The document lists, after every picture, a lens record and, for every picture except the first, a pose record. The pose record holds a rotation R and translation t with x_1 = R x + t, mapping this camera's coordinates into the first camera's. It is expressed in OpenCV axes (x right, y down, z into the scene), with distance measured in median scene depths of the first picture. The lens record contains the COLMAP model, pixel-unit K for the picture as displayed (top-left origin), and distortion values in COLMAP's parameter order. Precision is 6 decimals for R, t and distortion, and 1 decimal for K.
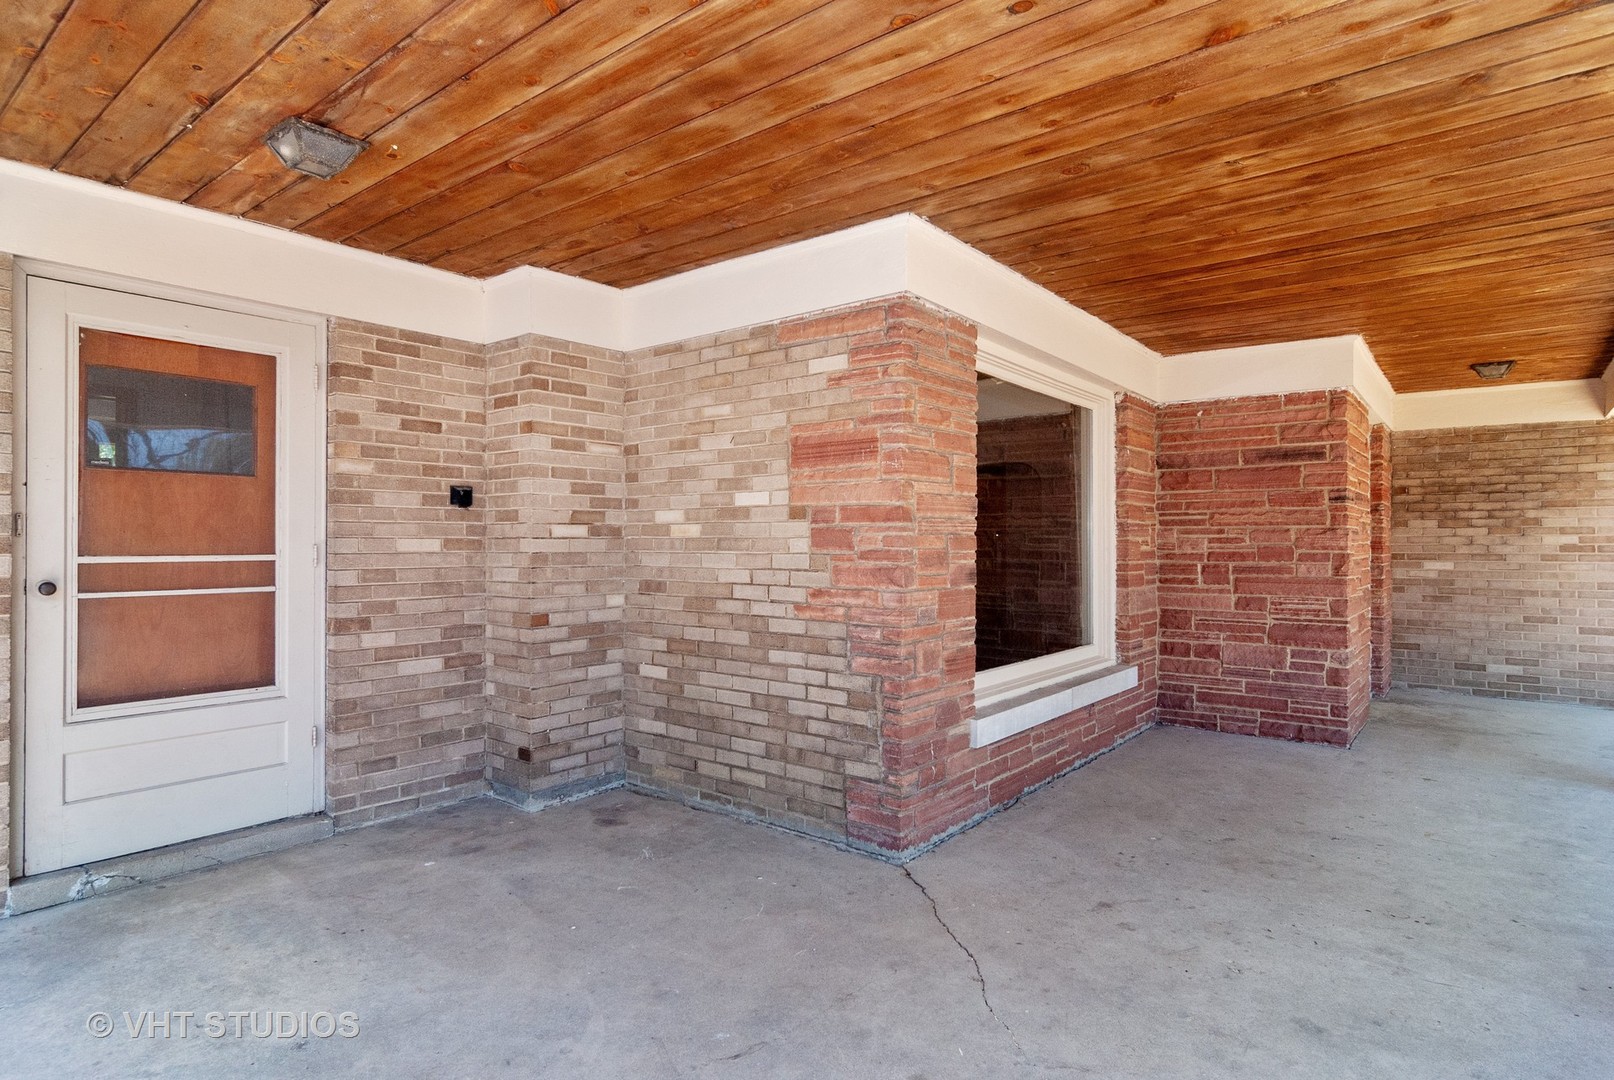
lens RADIAL K [[869.2, 0, 799.4], [0, 869.2, 538.6], [0, 0, 1]] dist [0.002802, 0.000361]
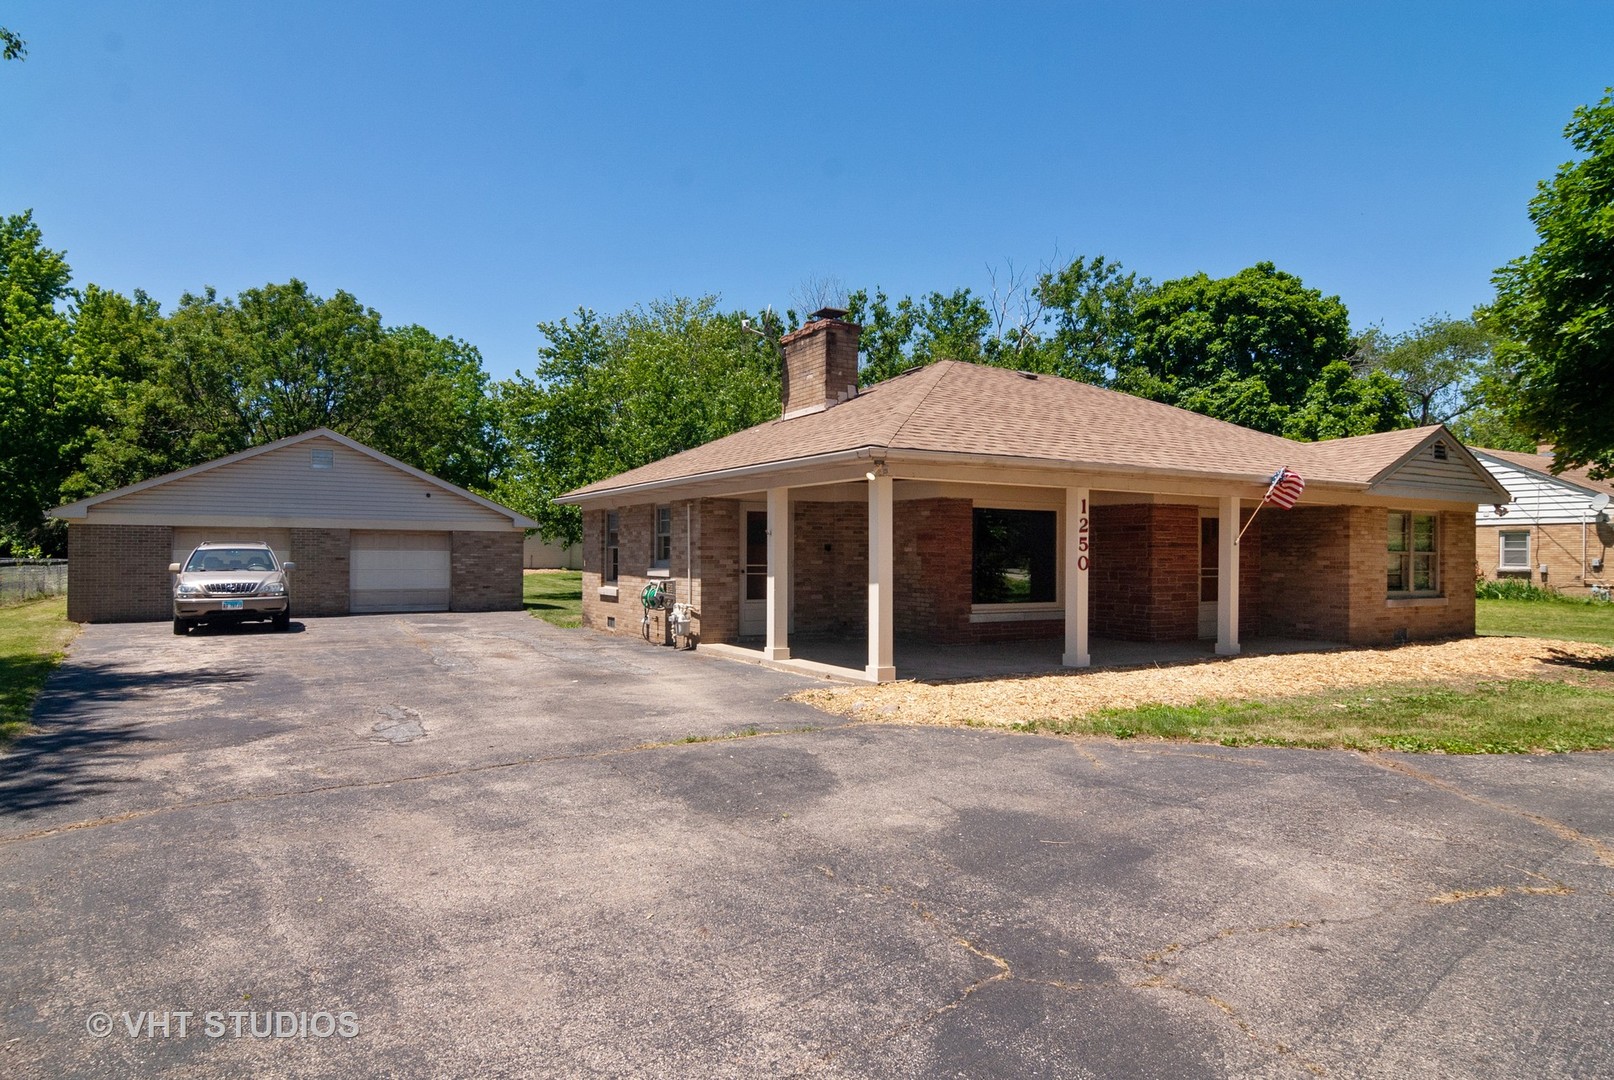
lens RADIAL K [[947.1, 0, 803.7], [0, 947.1, 548.1], [0, 0, 1]] dist [-0.001632, 0.001078]
pose [[0.939020, 0.002366, -0.343854, 0.811650], [-0.003762, 0.999987, -0.003392, -0.035353], [0.343842, 0.004479, 0.939017, -2.557480]]
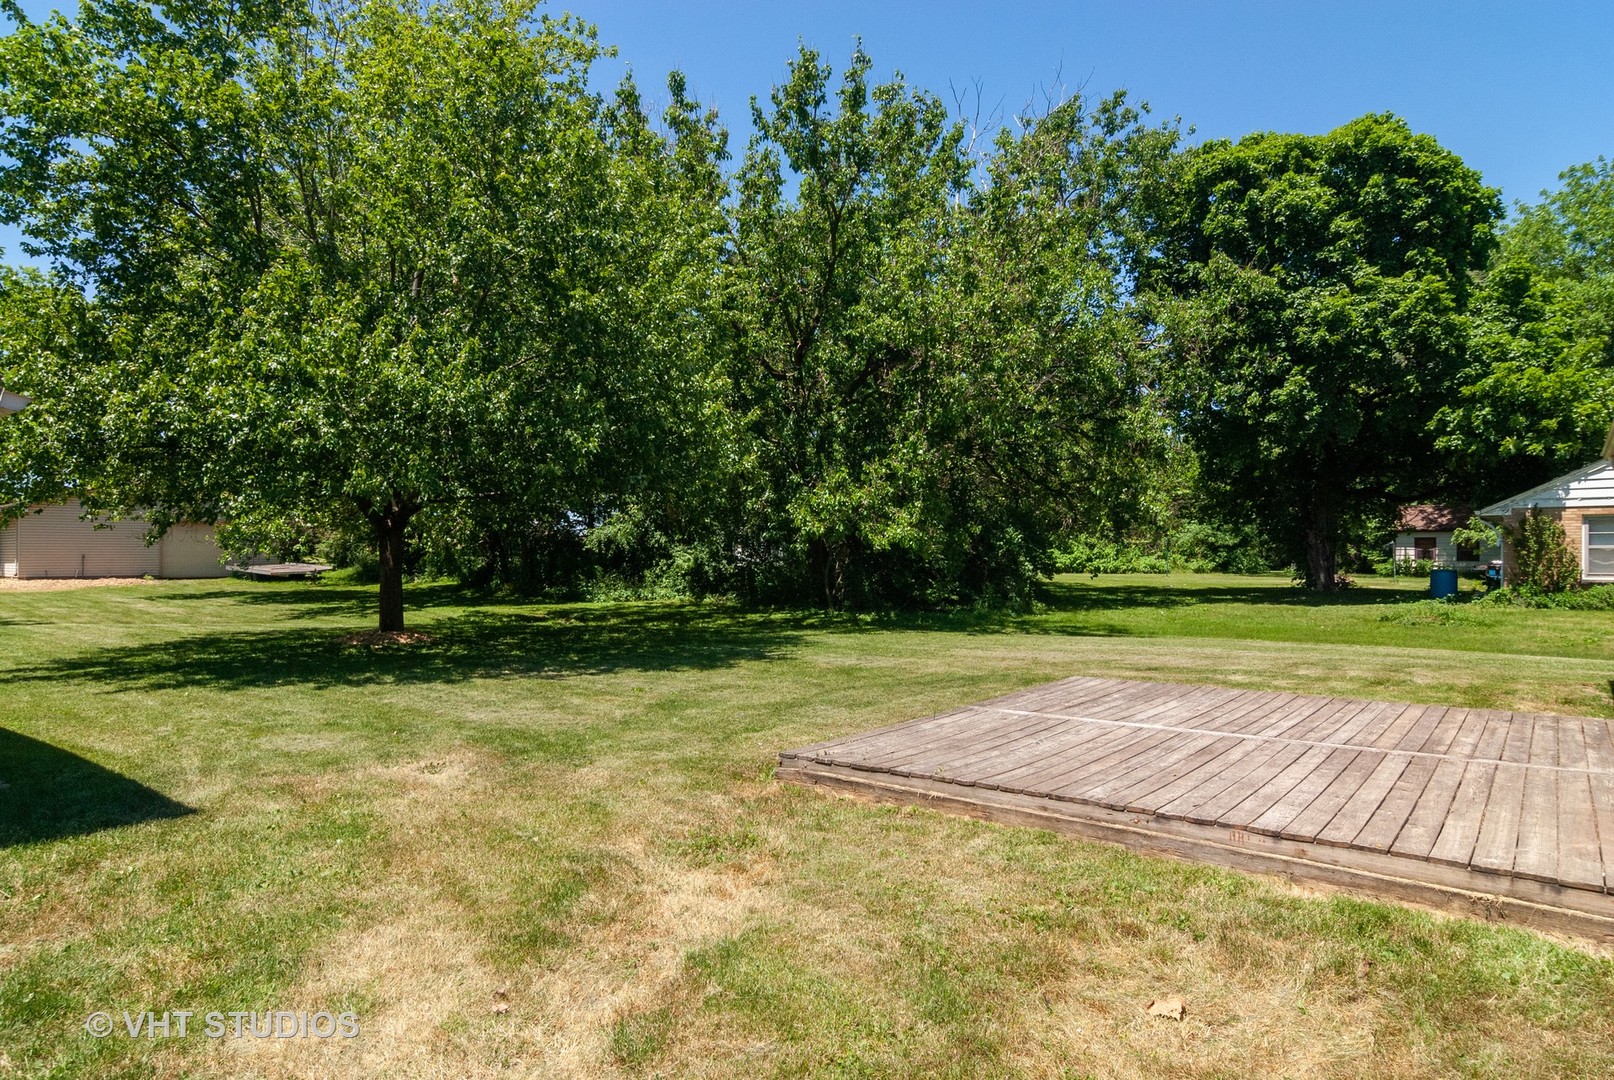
lens RADIAL K [[947.1, 0, 803.7], [0, 947.1, 548.1], [0, 0, 1]] dist [-0.001632, 0.001078]
pose [[0.999966, 0.001266, 0.008121, -1.980011], [-0.001239, 0.999994, -0.003309, 0.003374], [-0.008125, 0.003299, 0.999962, 1.506373]]
